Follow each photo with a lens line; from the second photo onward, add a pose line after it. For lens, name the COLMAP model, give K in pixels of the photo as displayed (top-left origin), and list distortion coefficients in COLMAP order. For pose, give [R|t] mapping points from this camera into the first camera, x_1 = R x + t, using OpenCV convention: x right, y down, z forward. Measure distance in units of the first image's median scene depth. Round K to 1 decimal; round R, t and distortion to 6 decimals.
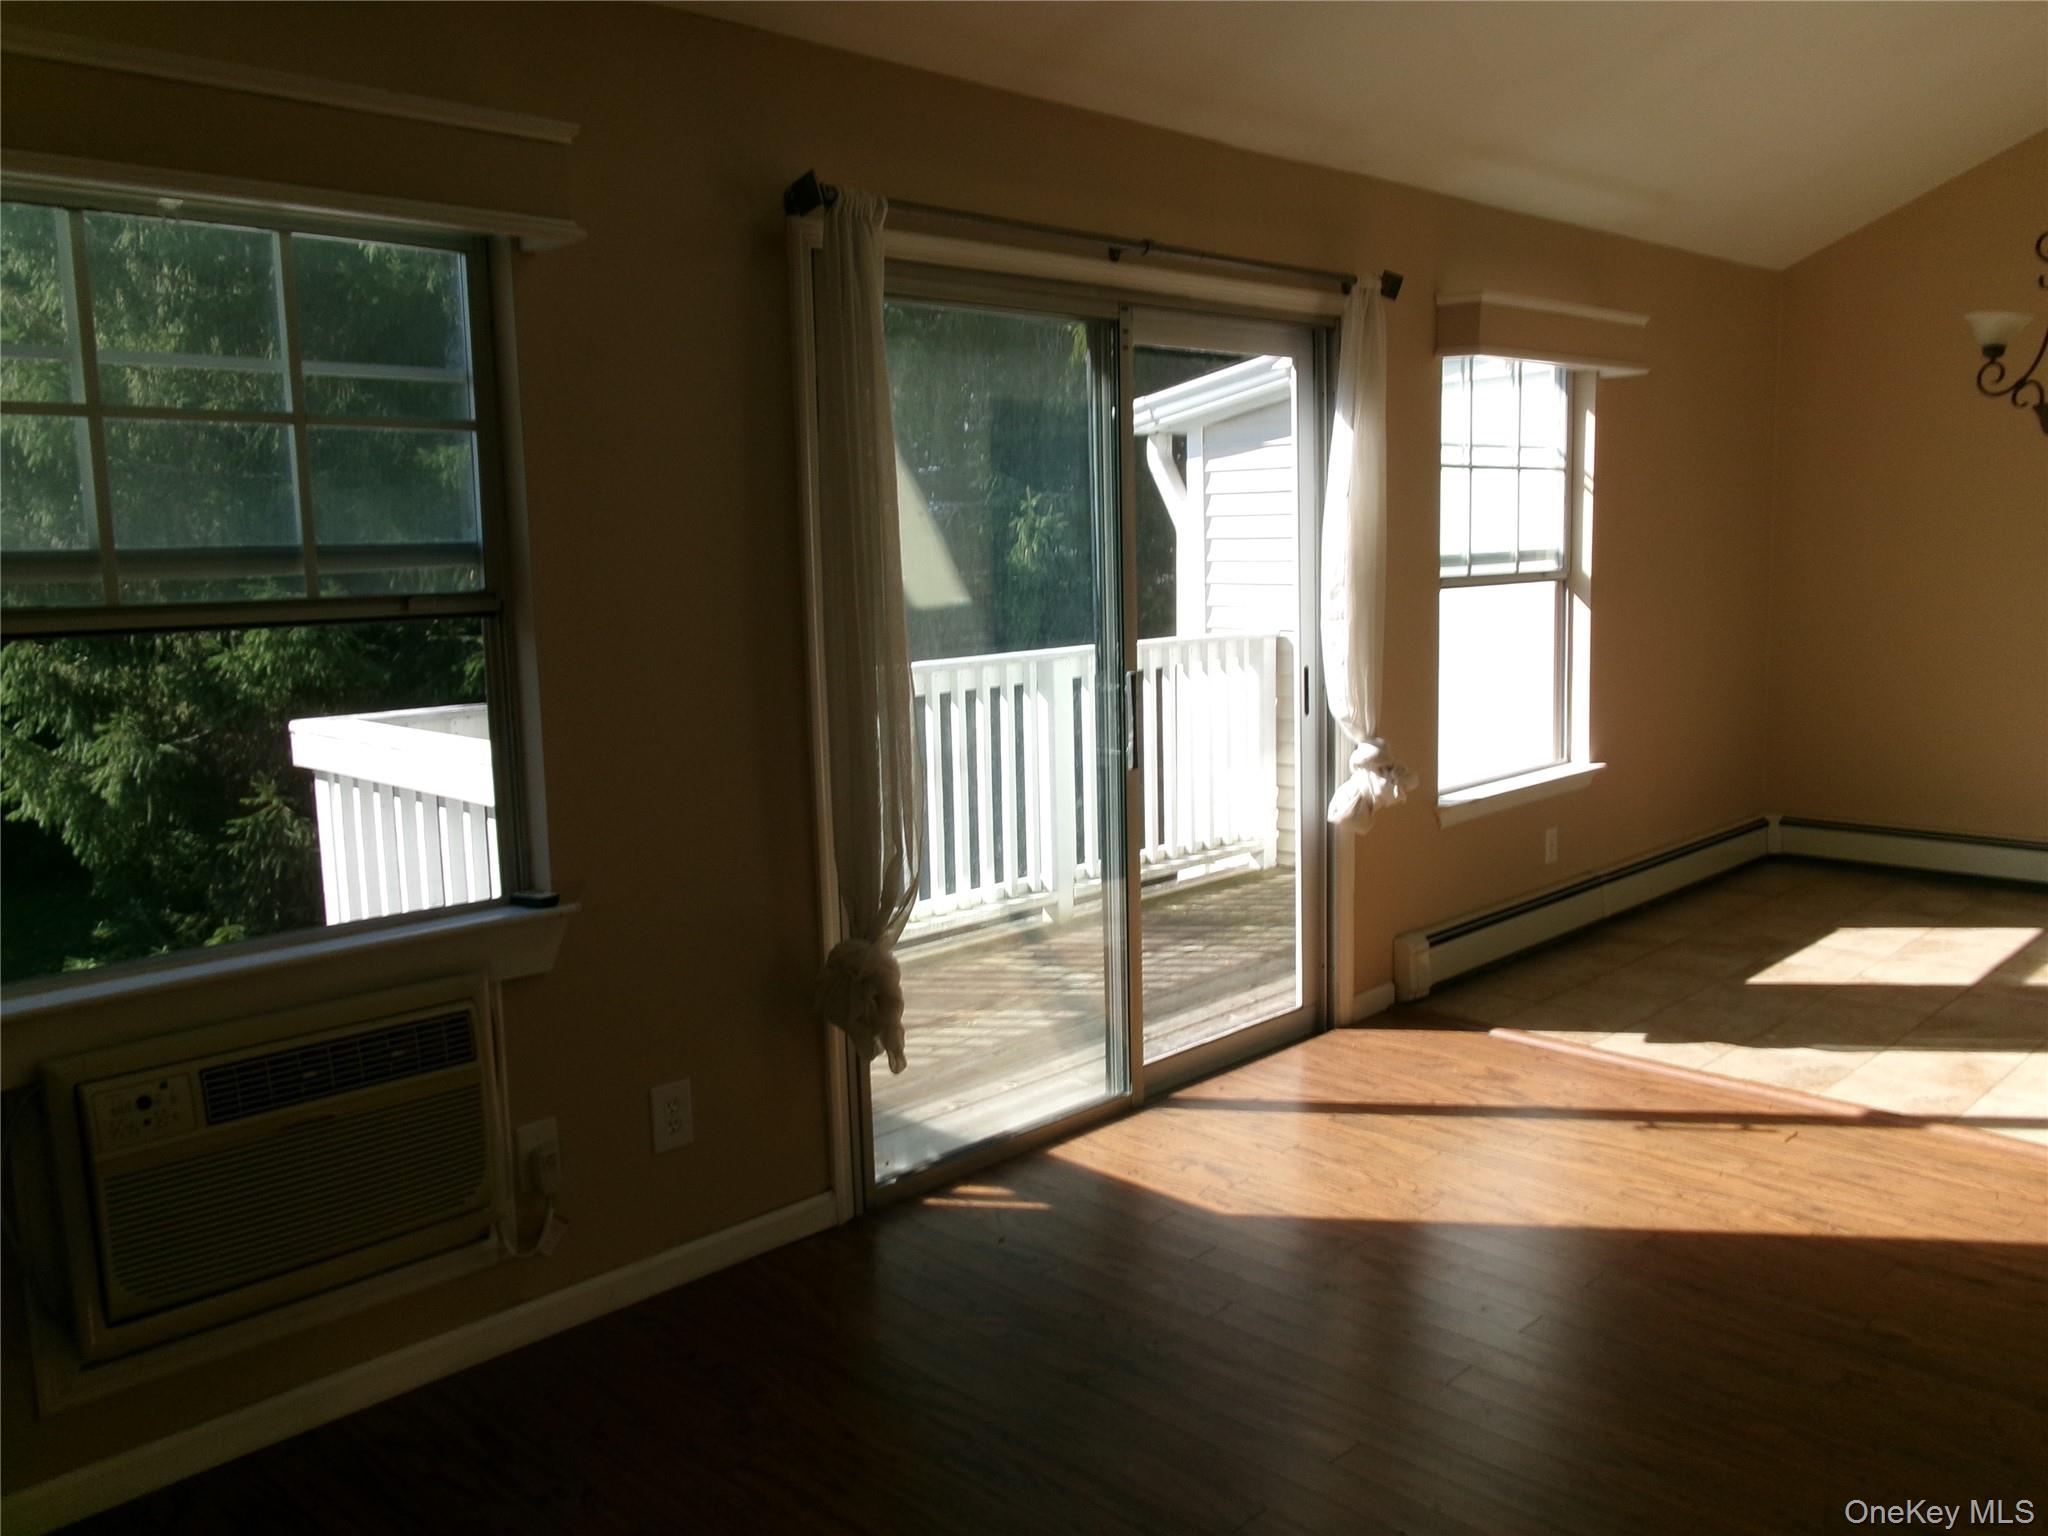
lens RADIAL K [[1656.3, 0, 1013.3], [0, 1656.3, 770.4], [0, 0, 1]] dist [-0.022926, 0.018590]
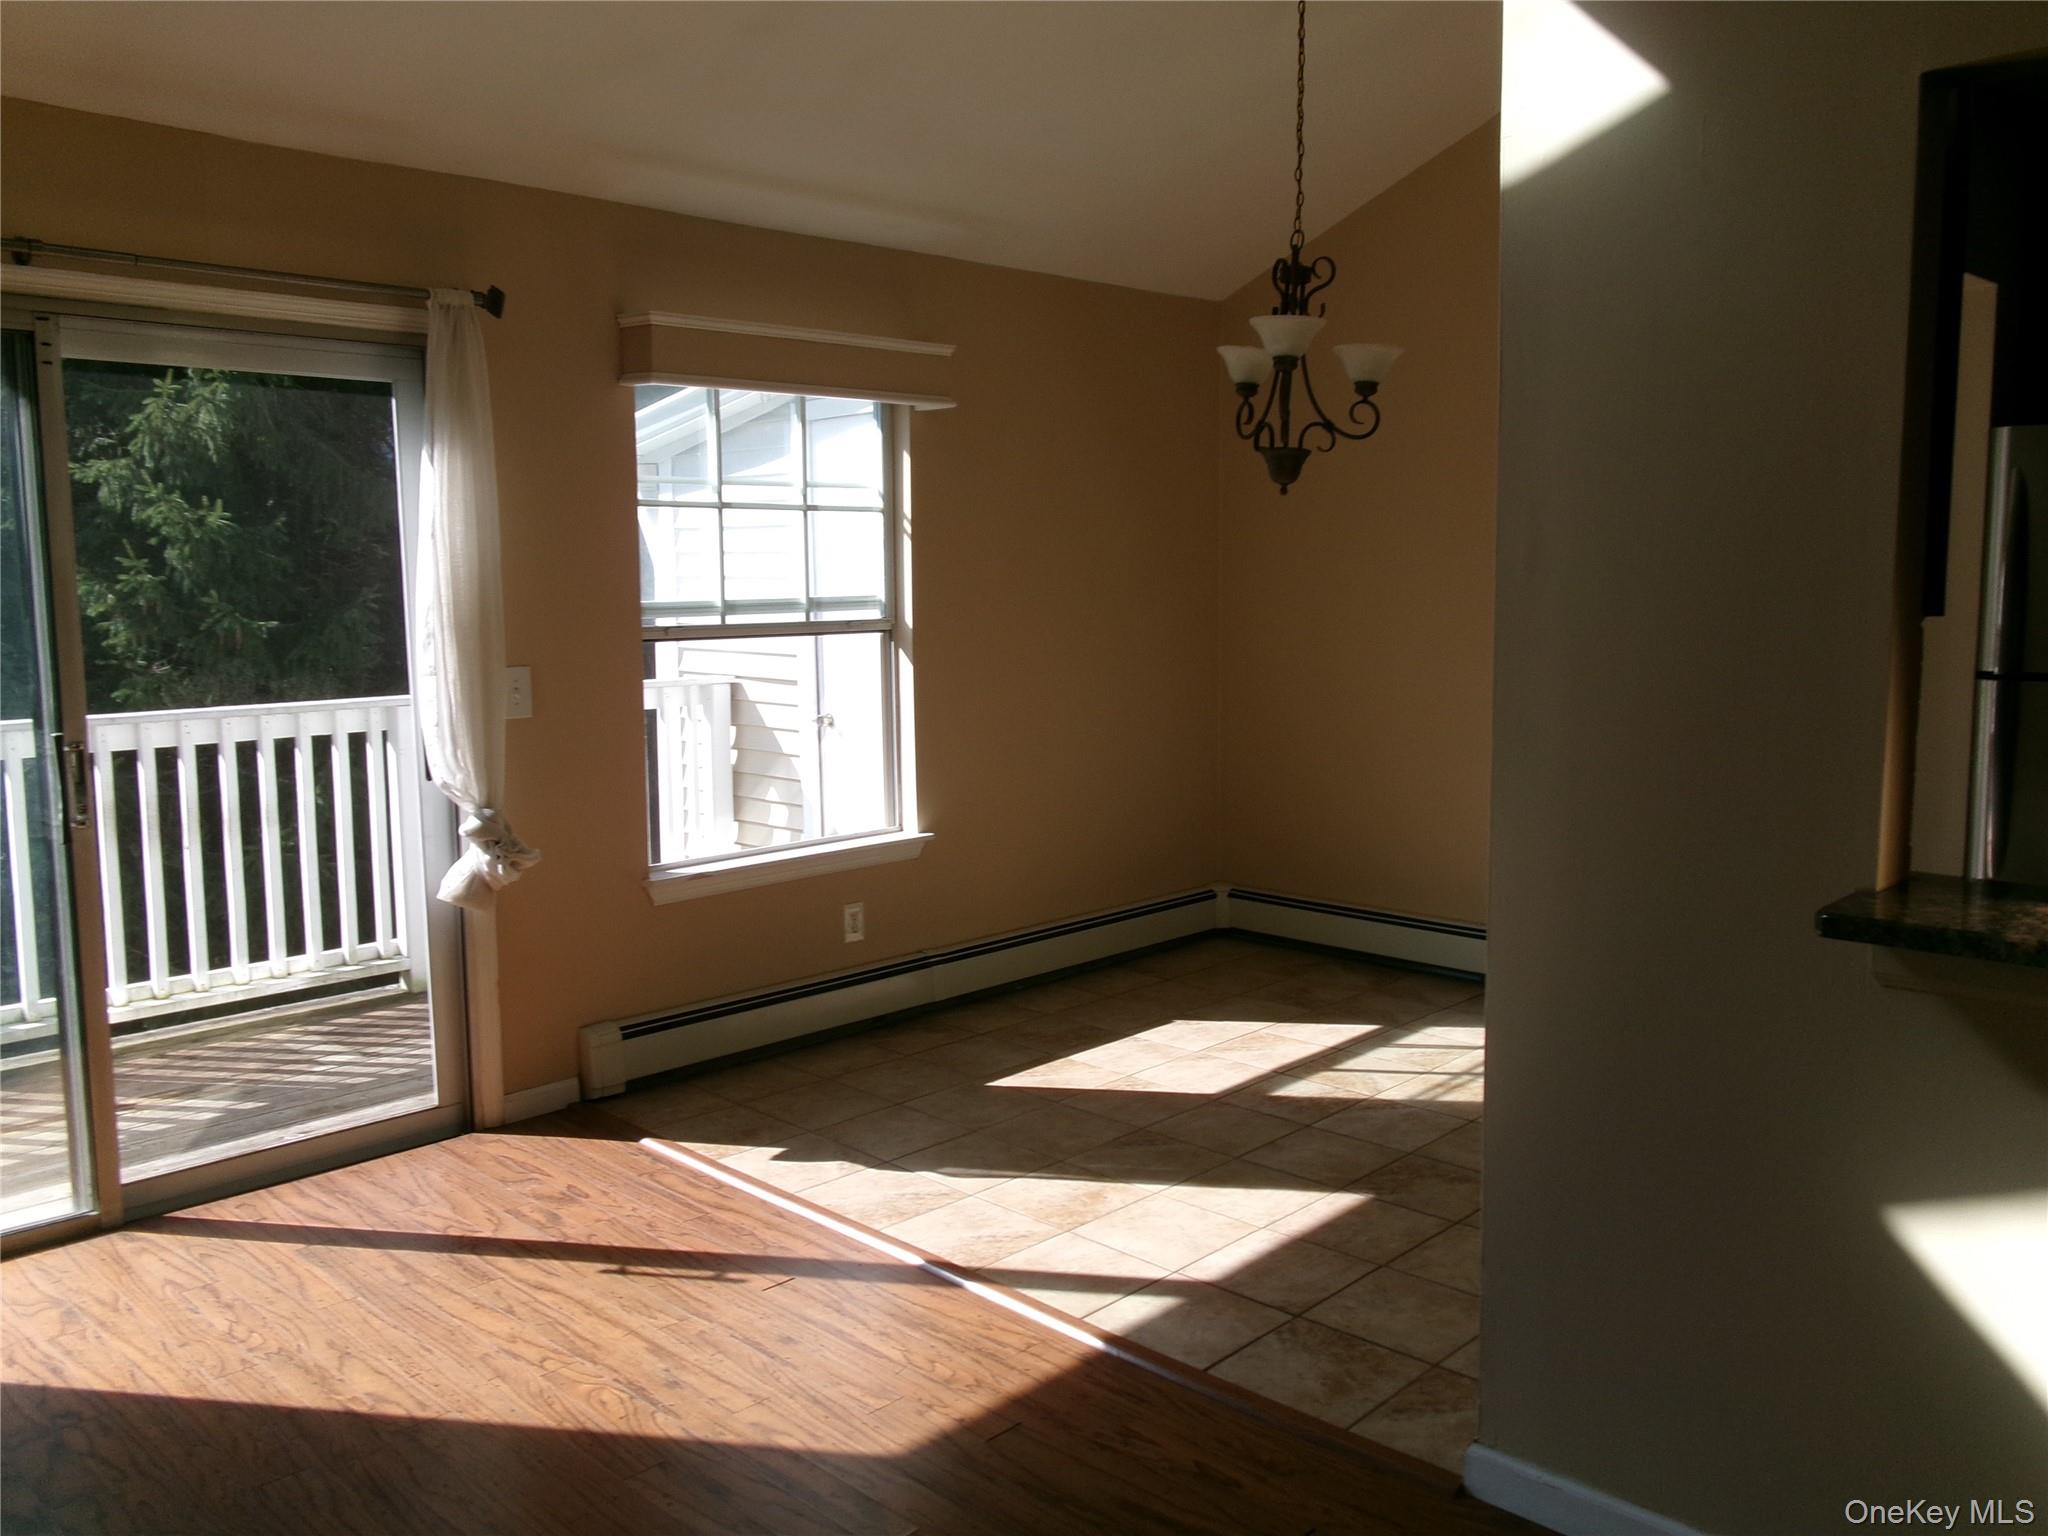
lens RADIAL K [[1662.6, 0, 1021.7], [0, 1662.6, 768.8], [0, 0, 1]] dist [-0.013061, 0.013025]
pose [[0.999673, 0.018040, 0.018106, 0.467833], [-0.017703, 0.999670, -0.018601, -0.027755], [-0.018436, 0.018275, 0.999663, 0.097086]]
